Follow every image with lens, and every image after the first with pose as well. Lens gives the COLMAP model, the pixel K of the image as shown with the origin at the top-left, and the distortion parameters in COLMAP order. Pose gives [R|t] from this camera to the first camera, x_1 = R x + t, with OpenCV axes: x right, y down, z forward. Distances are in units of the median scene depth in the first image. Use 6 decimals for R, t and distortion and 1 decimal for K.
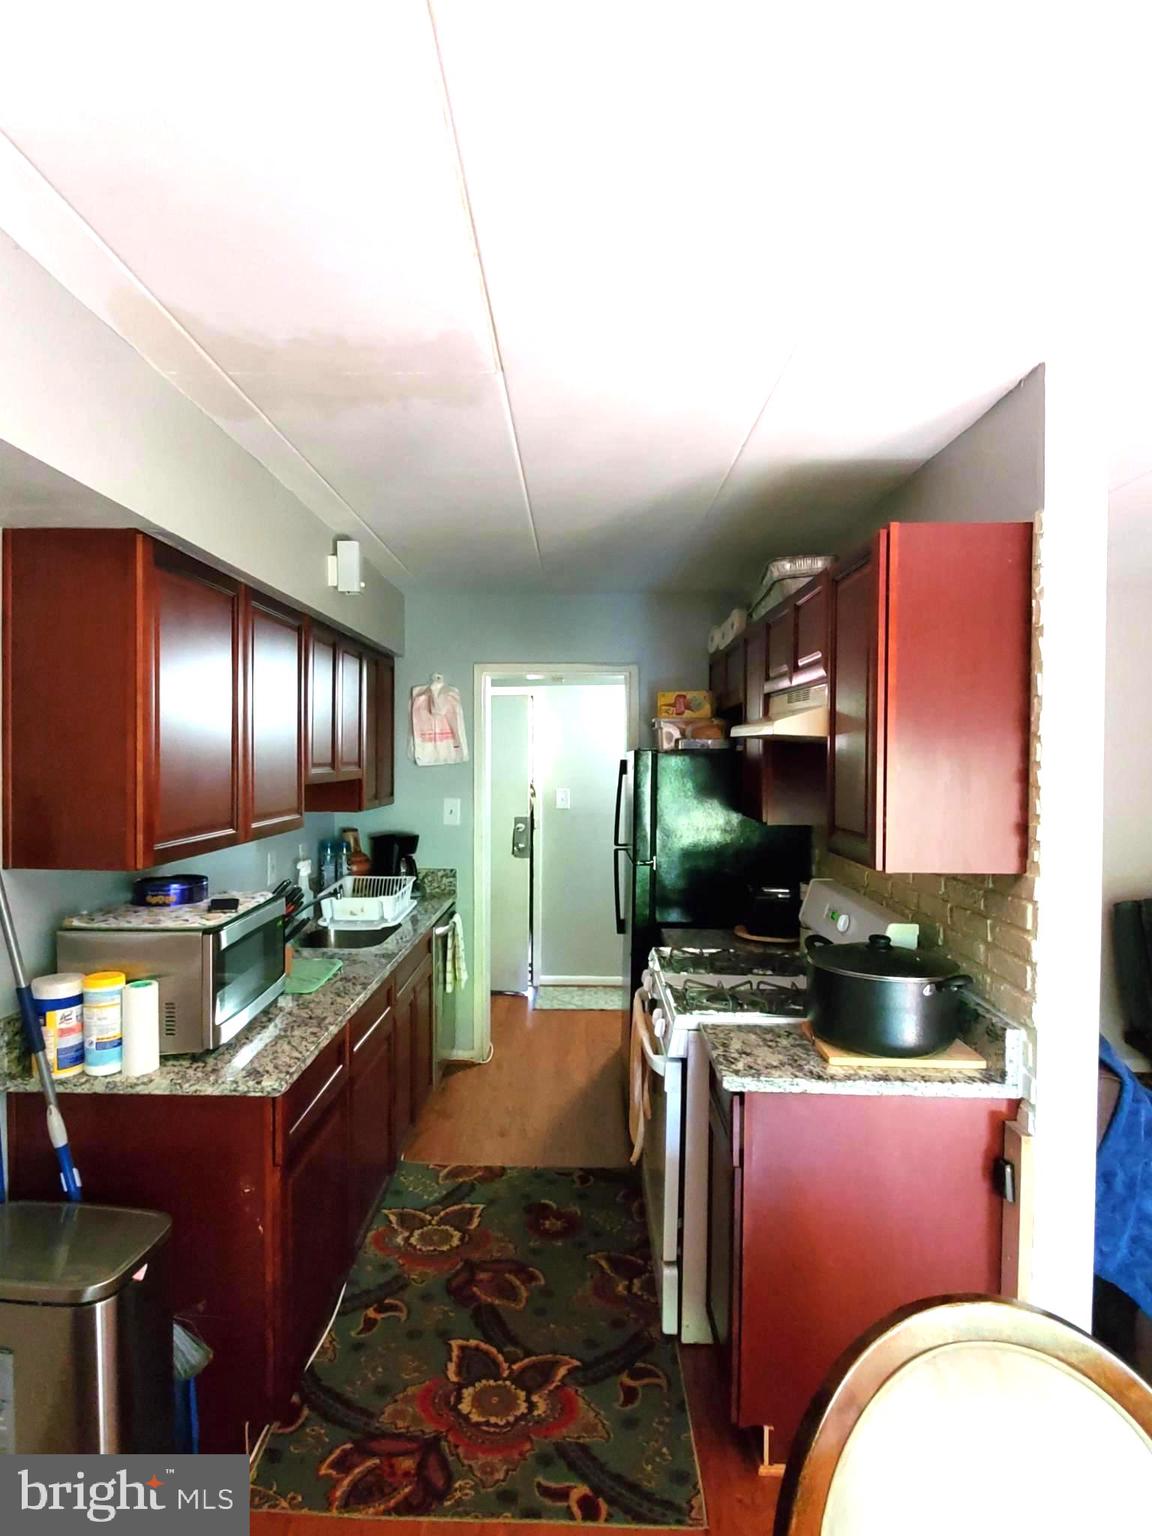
lens RADIAL K [[823.0, 0, 551.4], [0, 823.0, 776.8], [0, 0, 1]] dist [0.003310, -0.006887]
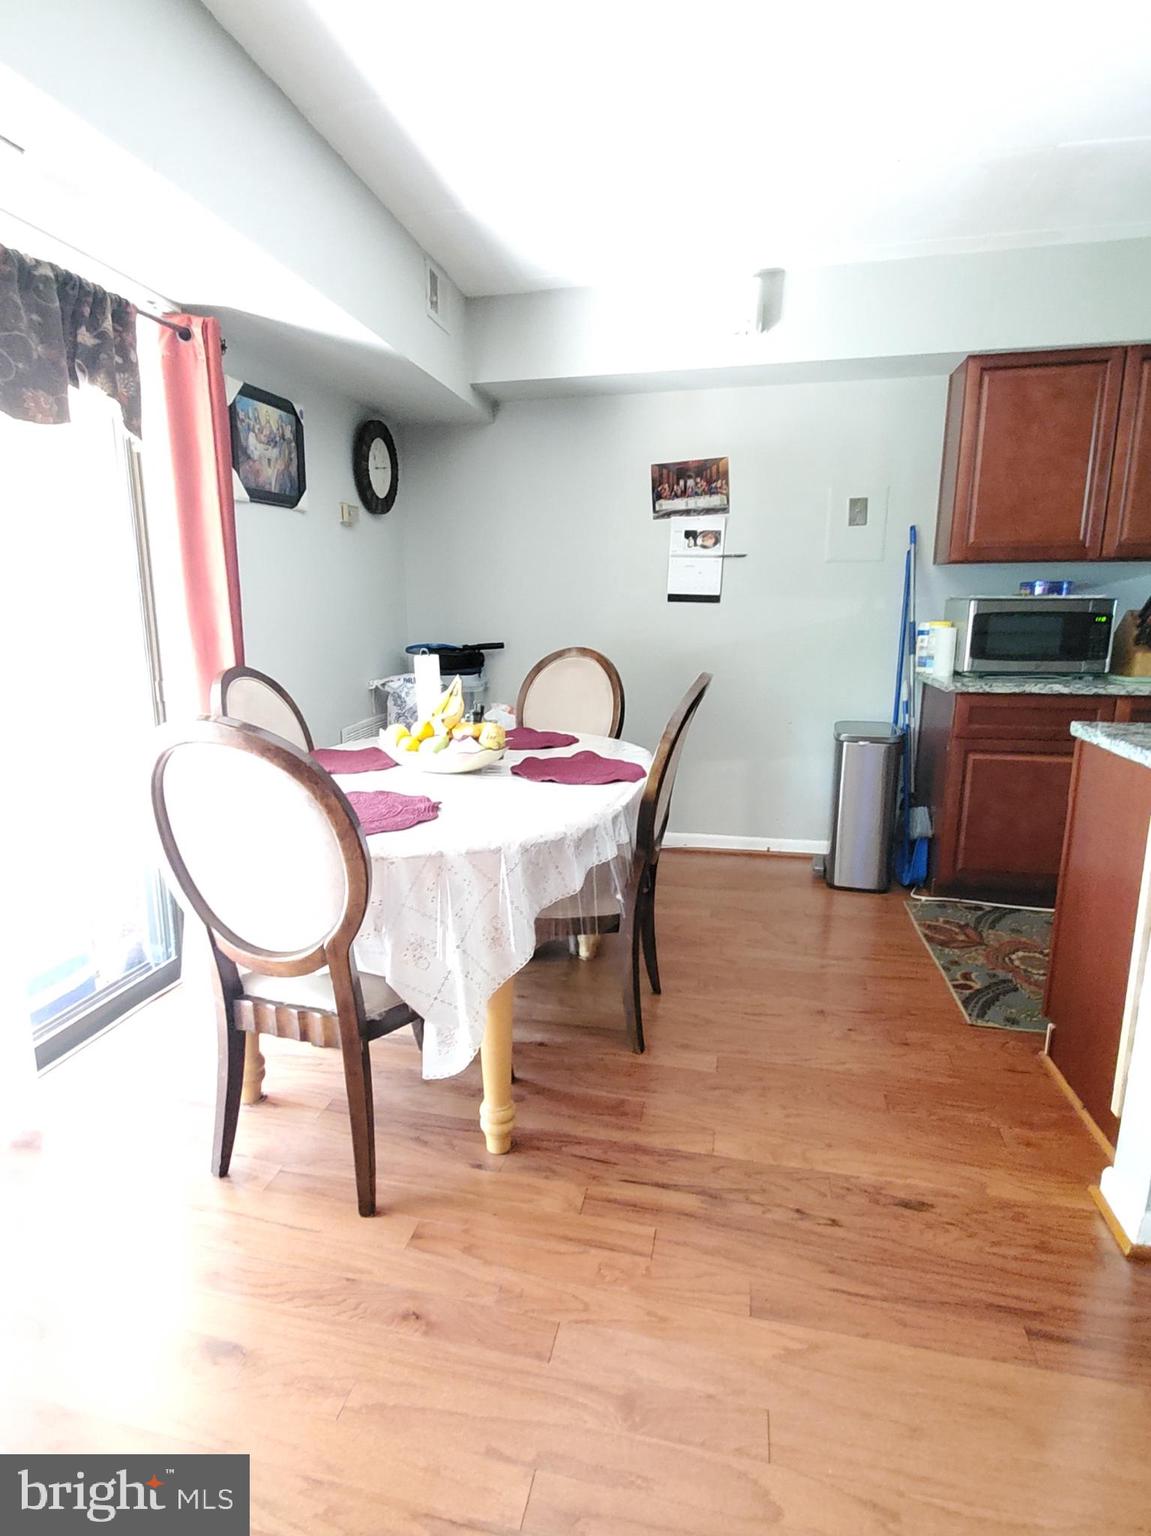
lens RADIAL K [[823.0, 0, 549.1], [0, 823.0, 777.2], [0, 0, 1]] dist [0.003310, -0.006887]
pose [[-0.185987, 0.203304, -0.961289, 1.146536], [-0.018145, 0.977482, 0.210239, 0.164382], [0.982385, 0.056545, -0.178110, 0.379631]]
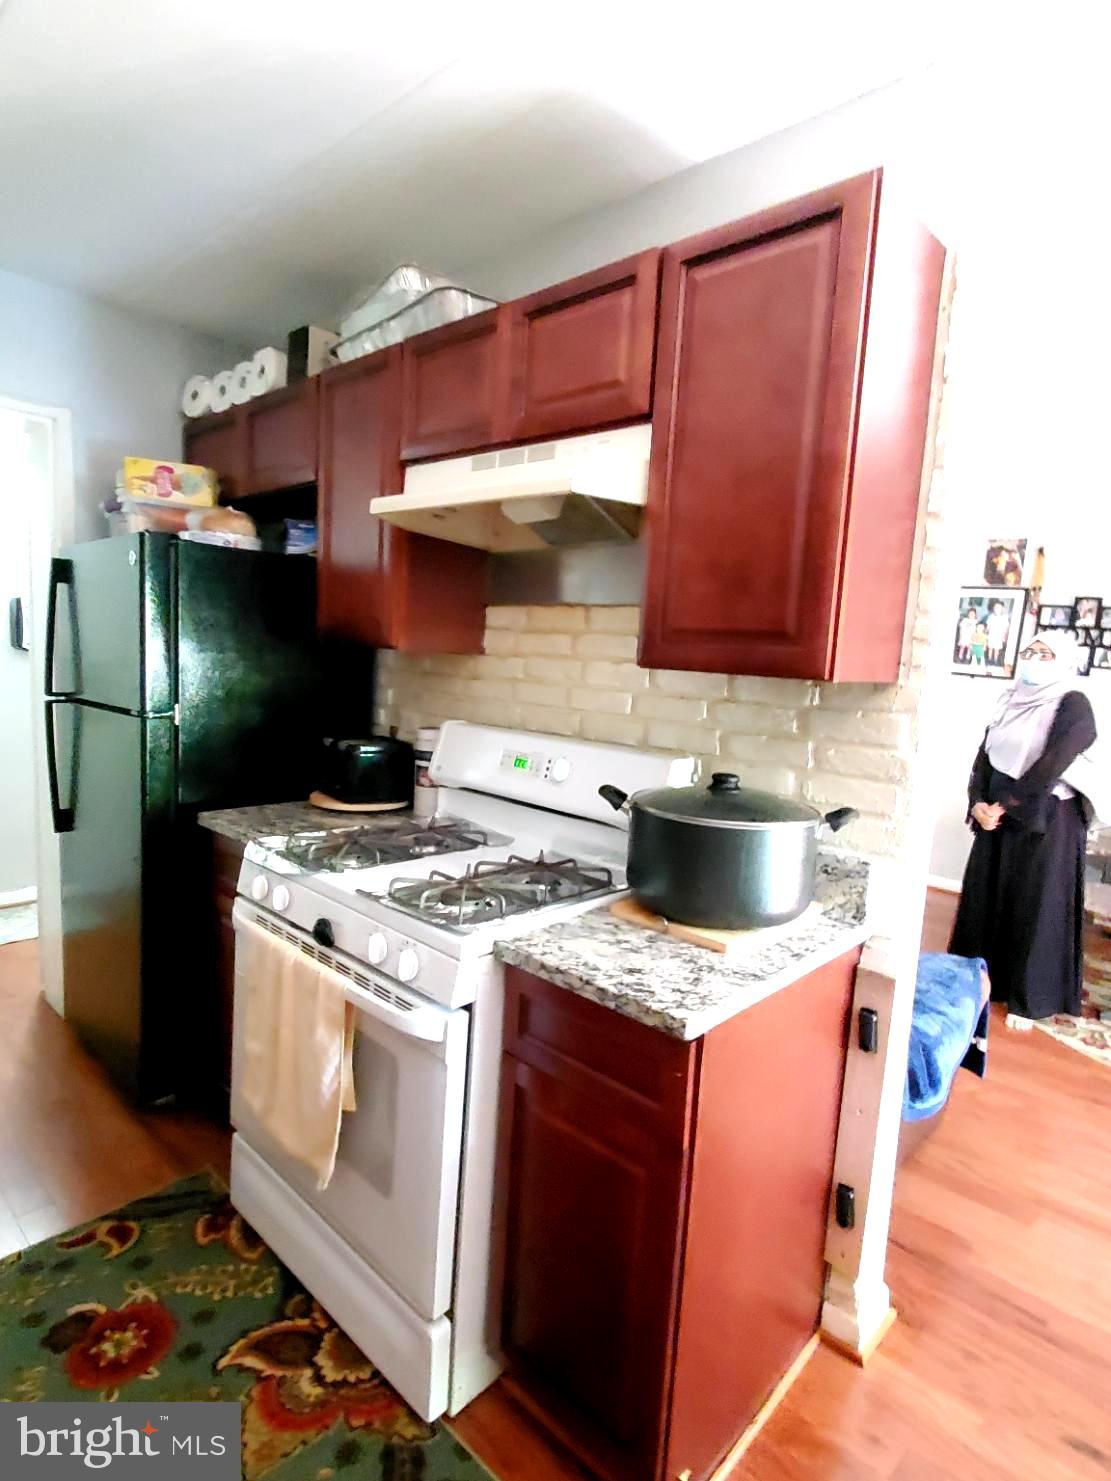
lens RADIAL K [[793.6, 0, 545.6], [0, 793.6, 742.9], [0, 0, 1]] dist [0.003310, -0.006887]
pose [[0.664240, -0.060734, 0.745049, -0.221995], [-0.028495, 0.993912, 0.106425, 0.078456], [-0.746977, -0.091921, 0.658465, 0.552897]]
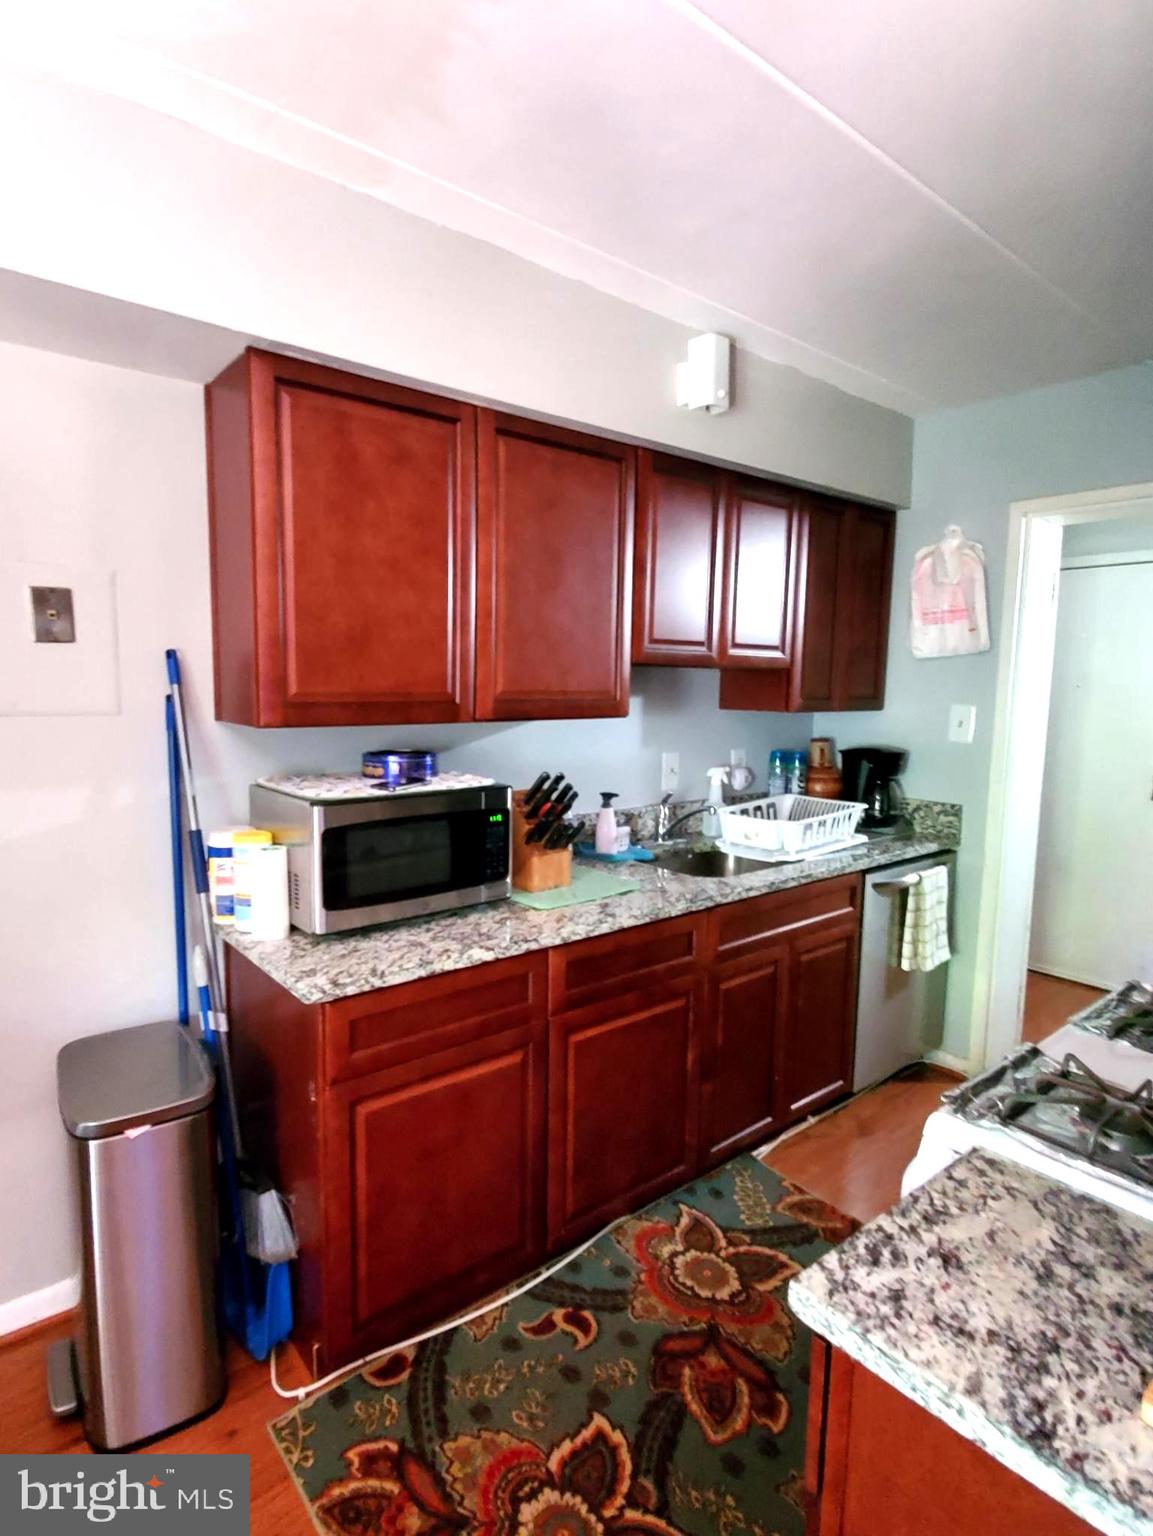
lens RADIAL K [[823.0, 0, 553.1], [0, 823.0, 773.1], [0, 0, 1]] dist [0.003310, -0.006887]
pose [[0.652413, 0.093747, -0.752043, 0.331804], [-0.032035, 0.994844, 0.096222, 0.049629], [0.757187, -0.038684, 0.652052, 0.495270]]
